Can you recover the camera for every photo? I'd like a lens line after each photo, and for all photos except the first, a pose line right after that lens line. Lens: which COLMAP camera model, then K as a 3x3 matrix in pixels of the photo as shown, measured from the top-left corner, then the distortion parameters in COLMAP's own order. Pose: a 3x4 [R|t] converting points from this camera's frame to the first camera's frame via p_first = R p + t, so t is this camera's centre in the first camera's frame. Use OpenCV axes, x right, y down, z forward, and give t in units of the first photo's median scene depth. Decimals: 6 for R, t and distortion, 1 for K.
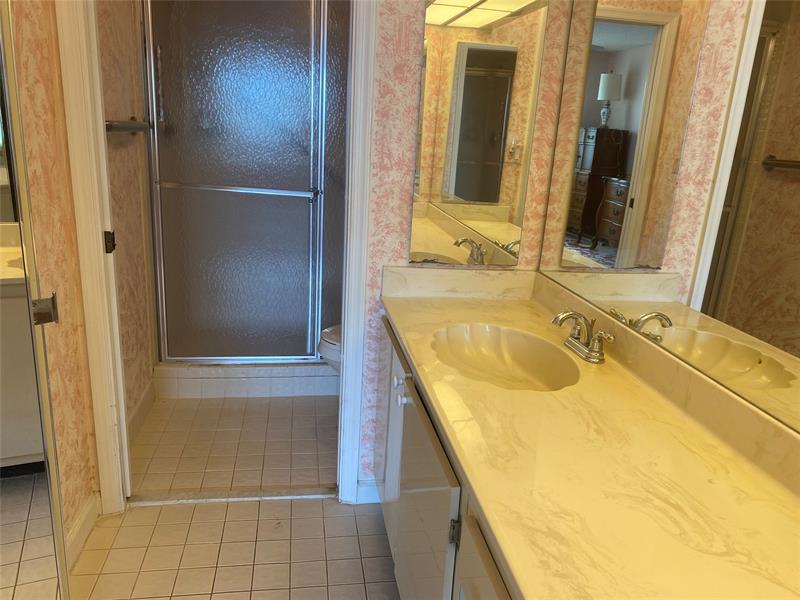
lens RADIAL K [[610.4, 0, 398.9], [0, 610.4, 295.0], [0, 0, 1]] dist [0.057128, -0.076996]
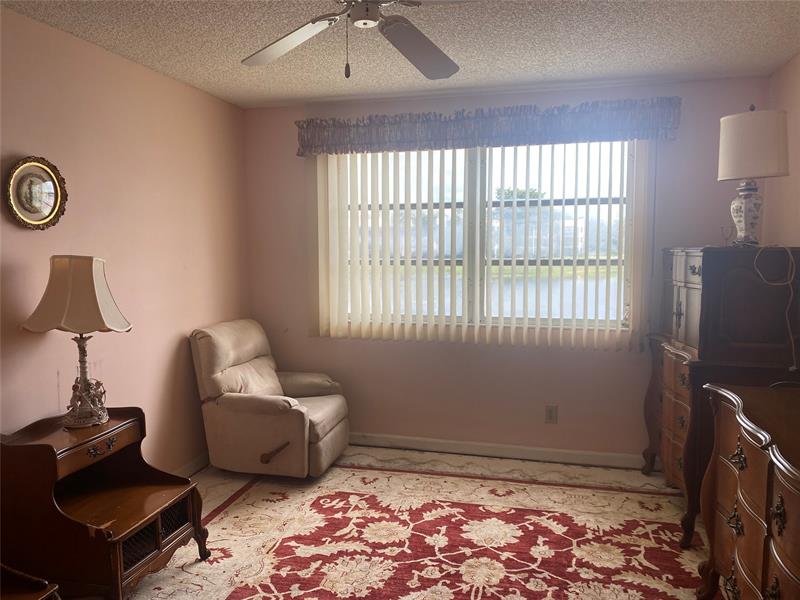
lens RADIAL K [[610.4, 0, 398.9], [0, 610.4, 295.0], [0, 0, 1]] dist [0.057128, -0.076996]
pose [[0.921769, -0.032393, -0.386385, 0.284849], [-0.048726, 0.978927, -0.198311, -0.153443], [0.384666, 0.201624, 0.900766, 0.571948]]
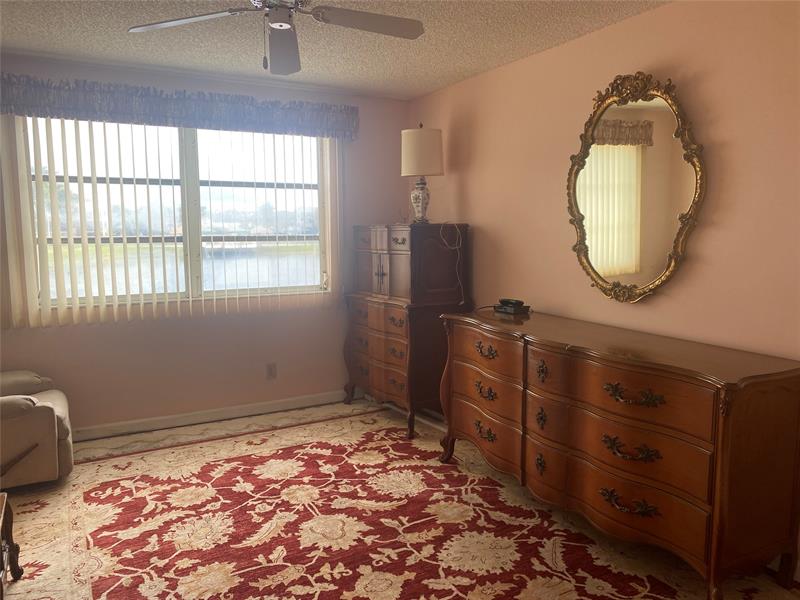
lens RADIAL K [[615.2, 0, 400.0], [0, 615.2, 300.0], [0, 0, 1]] dist [0.002133, -0.000494]
pose [[0.934288, -0.103223, 0.341248, 0.119245], [0.153672, 0.980284, -0.124209, -0.138004], [-0.321699, 0.168487, 0.931731, 0.501863]]
